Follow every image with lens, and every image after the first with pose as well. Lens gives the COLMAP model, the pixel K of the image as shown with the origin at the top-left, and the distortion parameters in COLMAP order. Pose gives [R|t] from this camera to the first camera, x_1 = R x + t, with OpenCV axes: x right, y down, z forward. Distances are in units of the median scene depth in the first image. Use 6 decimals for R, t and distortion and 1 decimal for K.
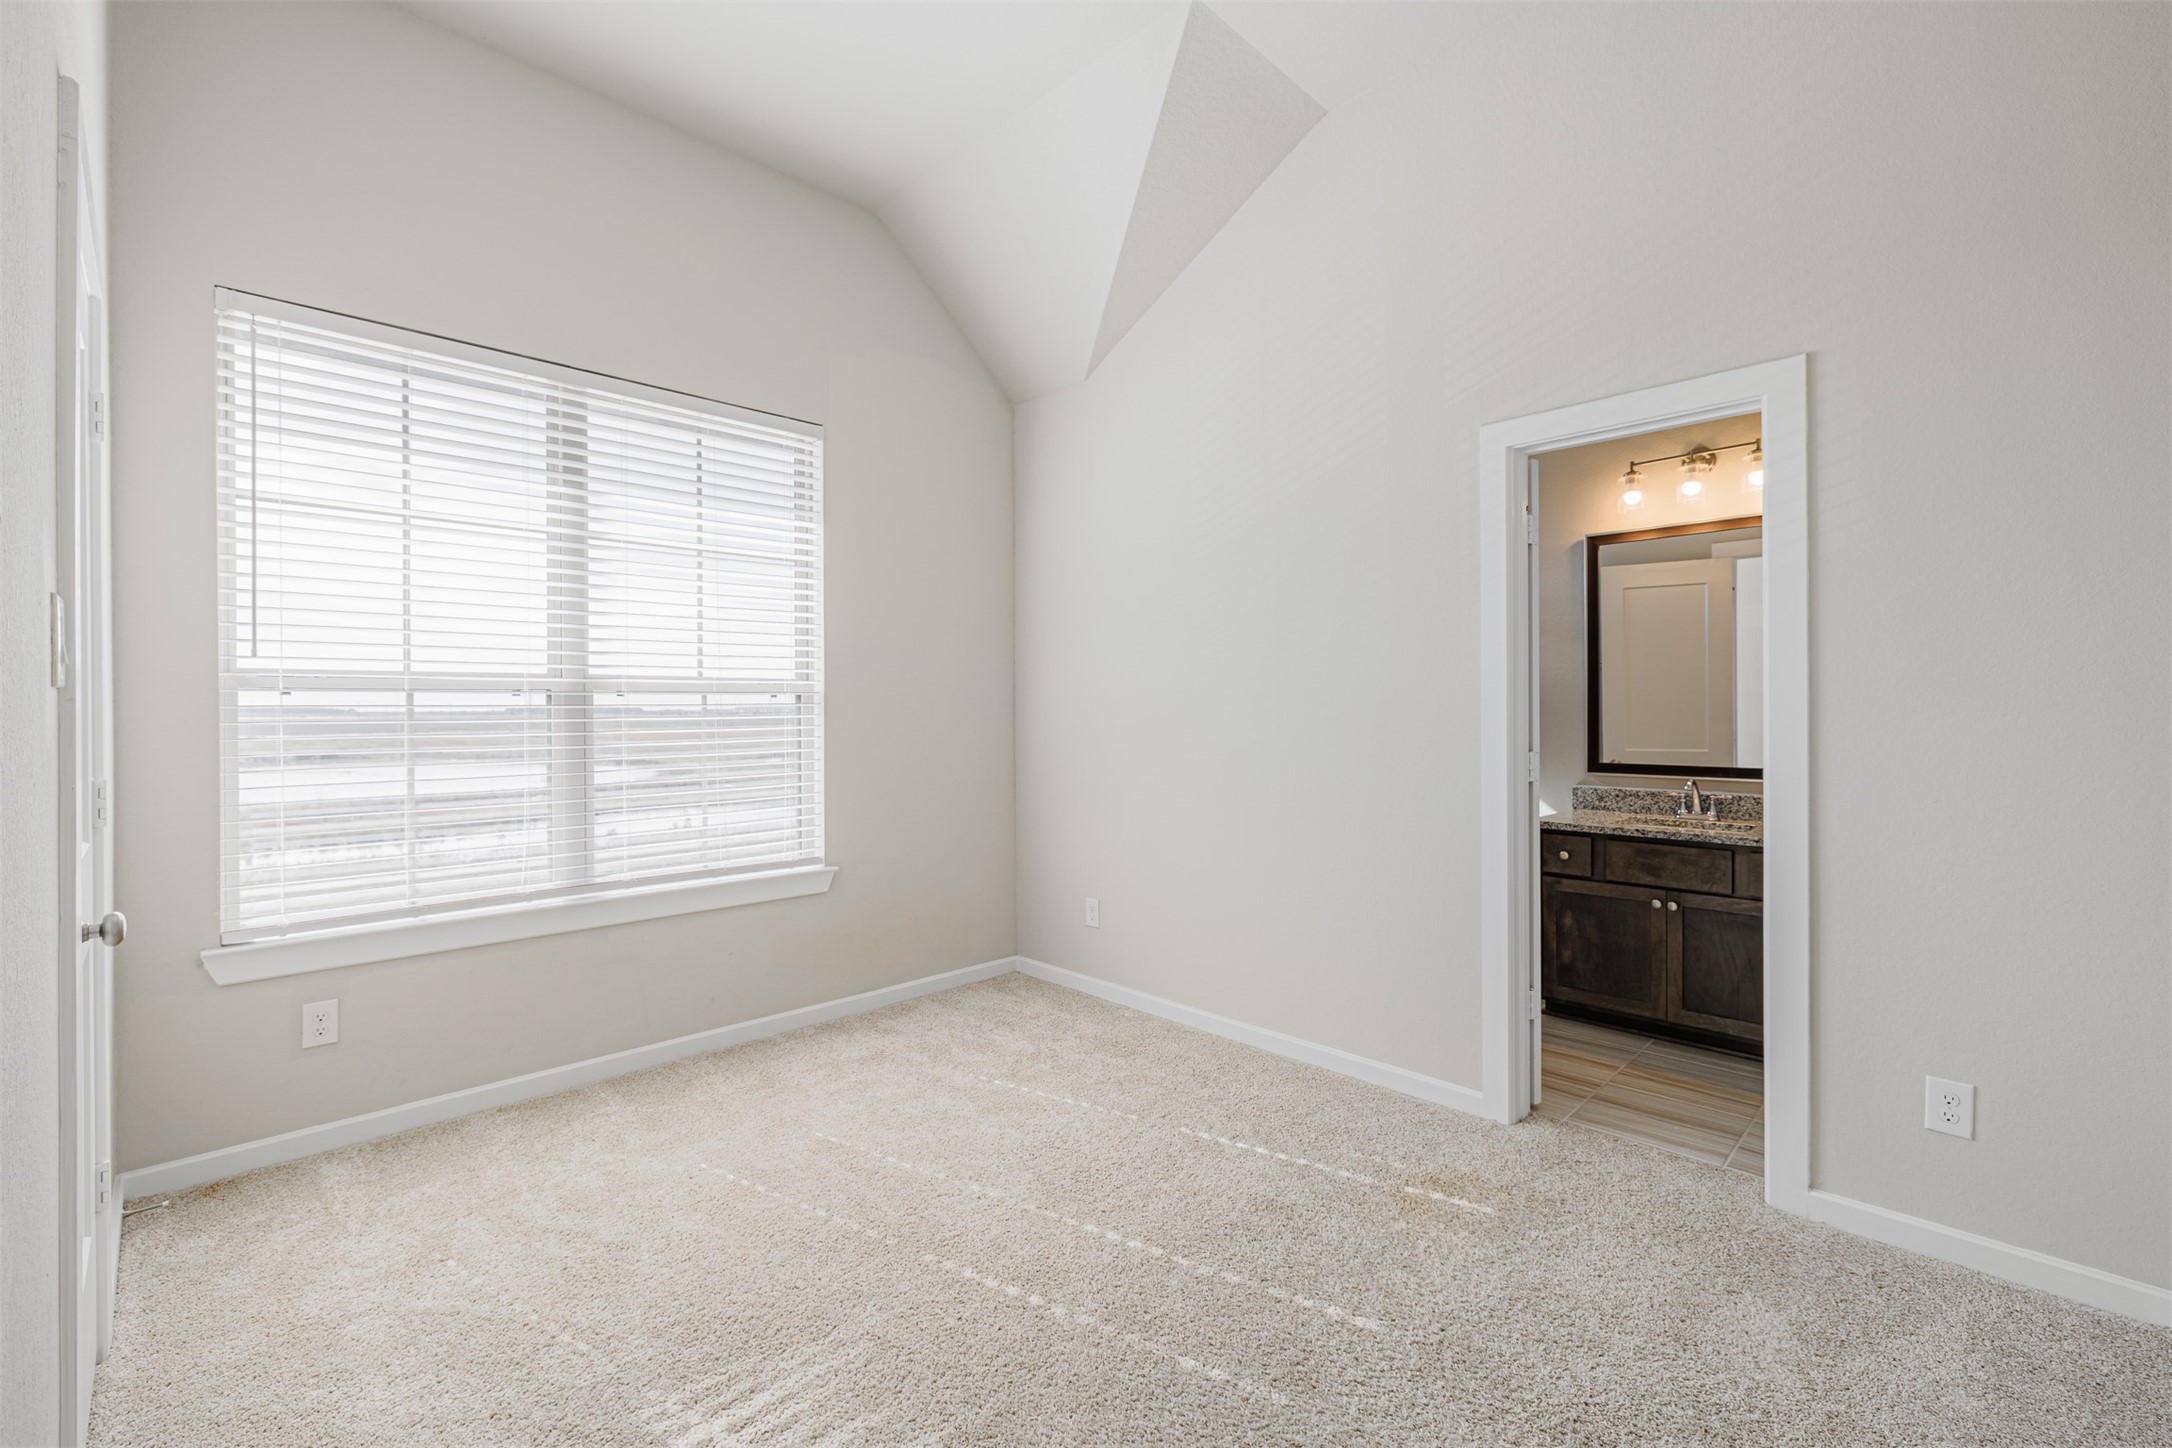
lens RADIAL K [[937.1, 0, 1090.4], [0, 937.1, 719.1], [0, 0, 1]] dist [-0.000078, -0.000043]
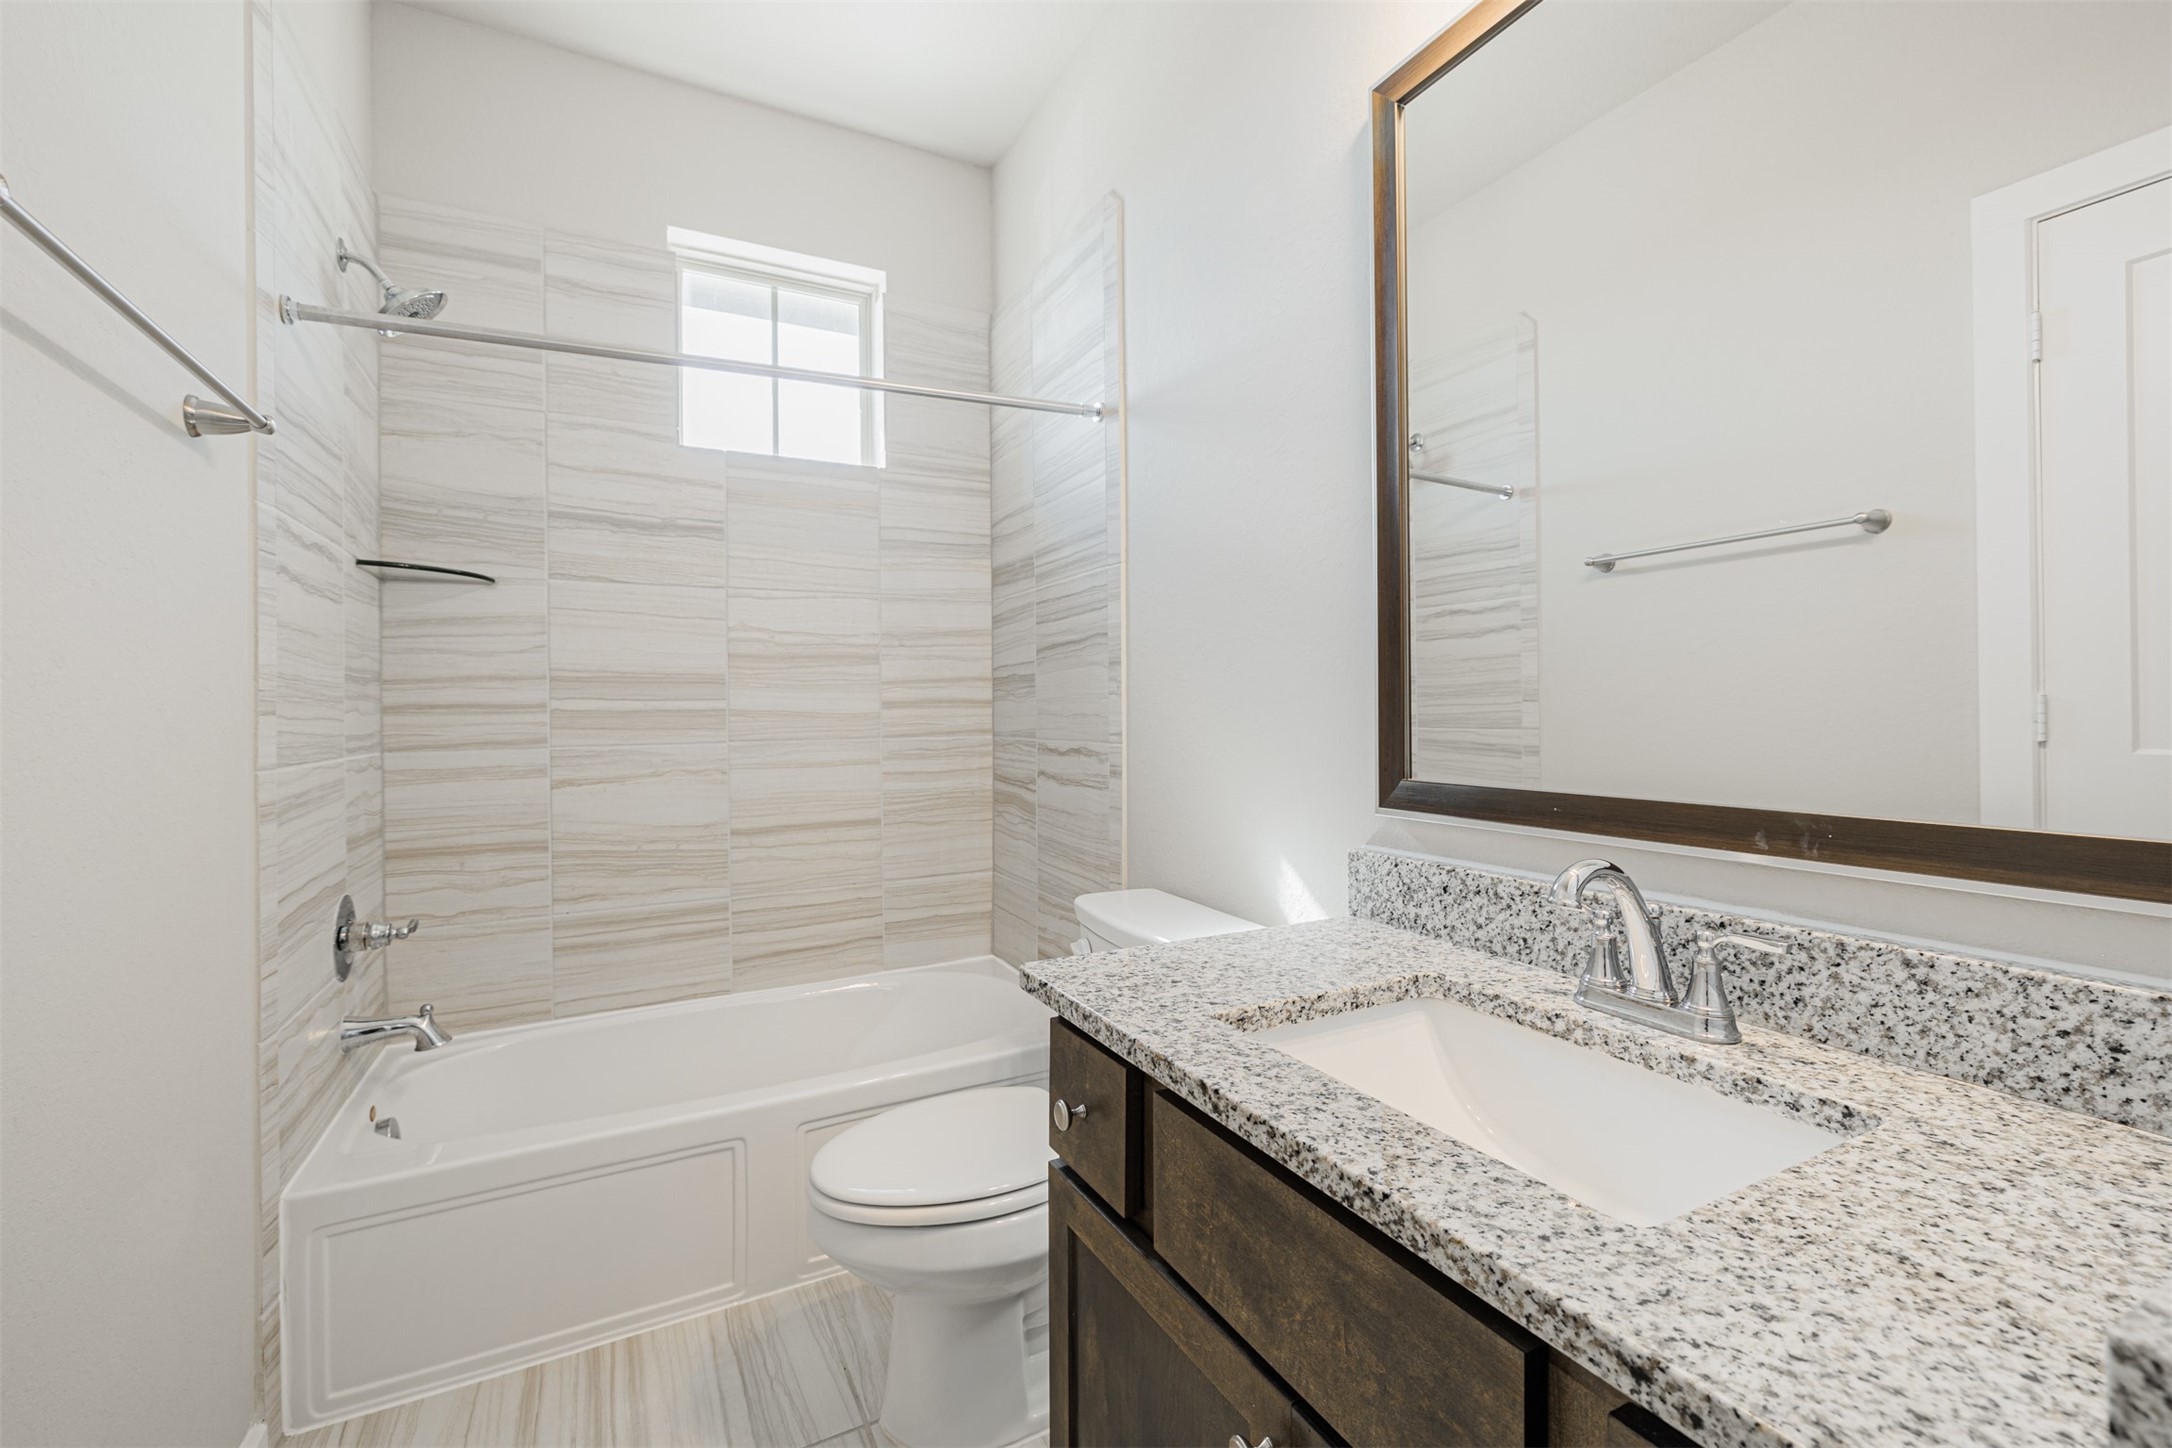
lens RADIAL K [[937.1, 0, 1083.8], [0, 937.1, 714.4], [0, 0, 1]] dist [-0.000078, -0.000043]
pose [[0.955053, 0.003498, -0.296415, 0.580747], [-0.003607, 0.999993, 0.000179, 0.026855], [0.296414, 0.000899, 0.955059, 0.722454]]
